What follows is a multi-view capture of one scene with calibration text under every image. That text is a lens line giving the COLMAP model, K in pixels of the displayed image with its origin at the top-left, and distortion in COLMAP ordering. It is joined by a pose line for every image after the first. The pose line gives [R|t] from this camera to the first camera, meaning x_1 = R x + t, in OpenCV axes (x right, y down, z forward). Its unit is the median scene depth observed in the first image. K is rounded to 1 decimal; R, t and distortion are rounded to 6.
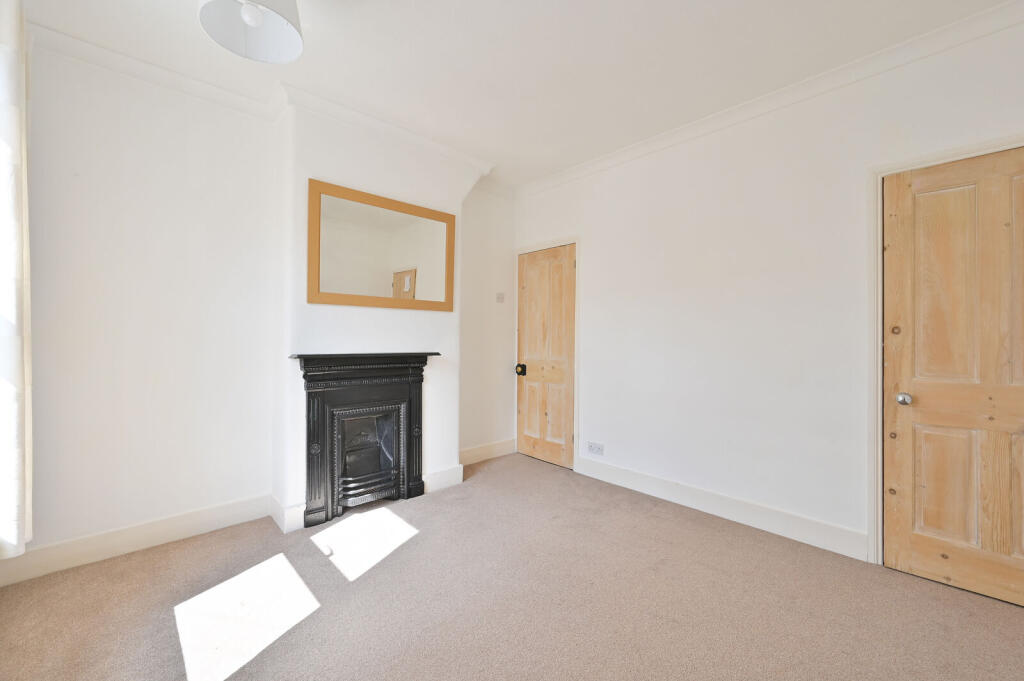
lens RADIAL K [[411.8, 0, 500.7], [0, 411.8, 342.4], [0, 0, 1]] dist [0.000279, -0.000131]
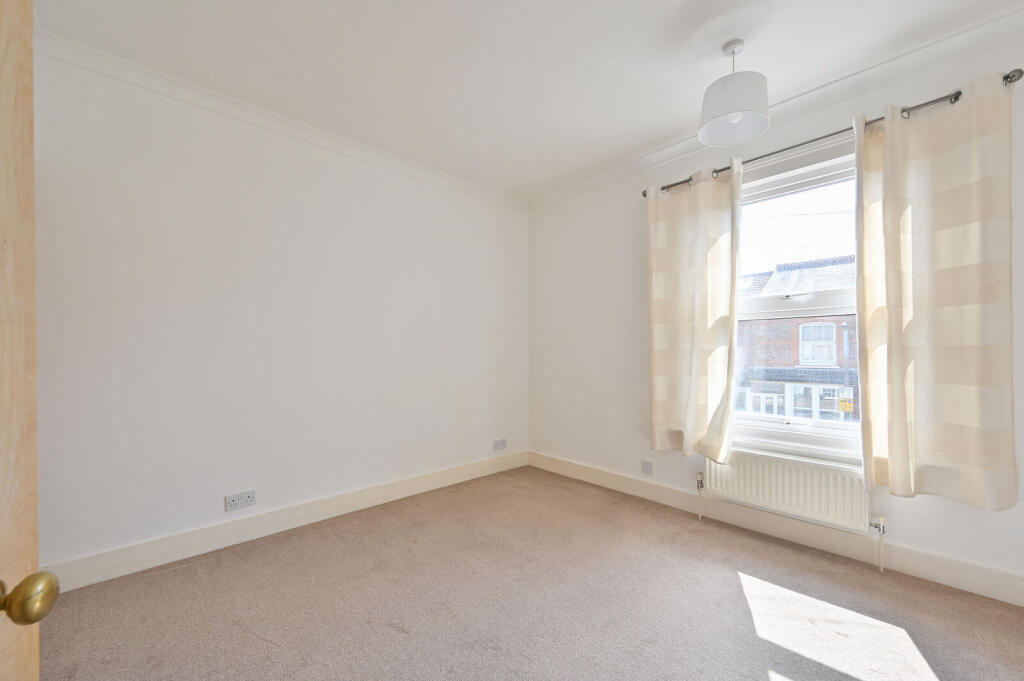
lens RADIAL K [[399.3, 0, 513.4], [0, 399.3, 351.4], [0, 0, 1]] dist [-0.000690, -0.000094]
pose [[-0.999821, 0.007507, -0.017382, 0.070425], [0.007456, 0.999968, 0.003035, -0.008488], [0.017404, 0.002905, -0.999844, 1.154609]]
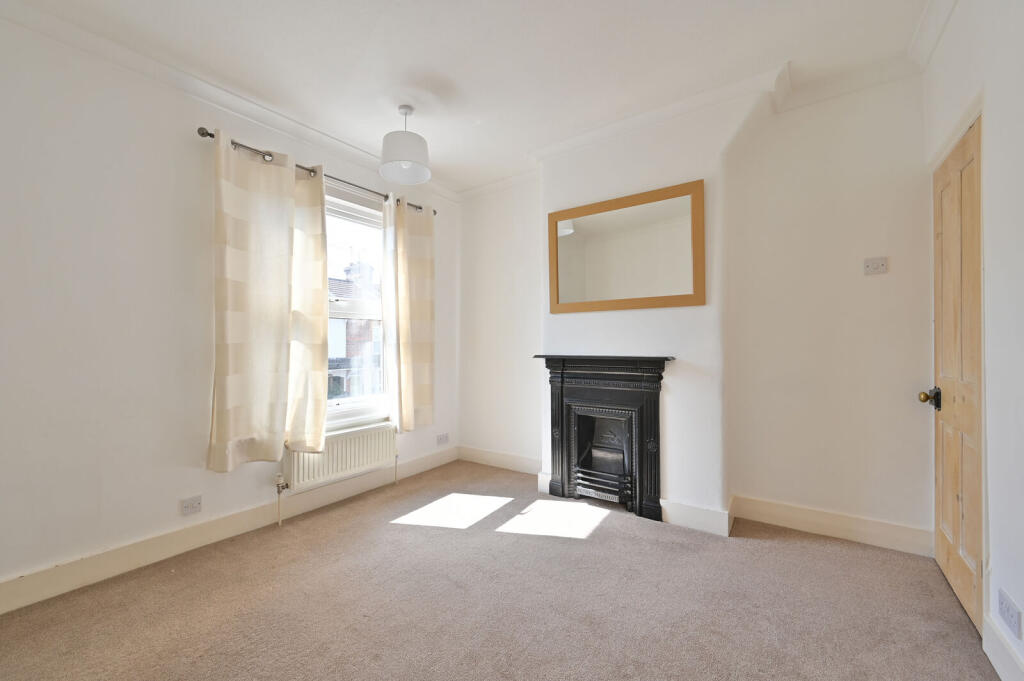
lens RADIAL K [[411.8, 0, 500.7], [0, 411.8, 342.4], [0, 0, 1]] dist [0.000279, -0.000131]
pose [[0.197488, -0.007301, -0.980278, 0.607025], [0.002778, 0.999972, -0.006888, -0.000939], [0.980301, -0.001363, 0.197503, 0.512135]]
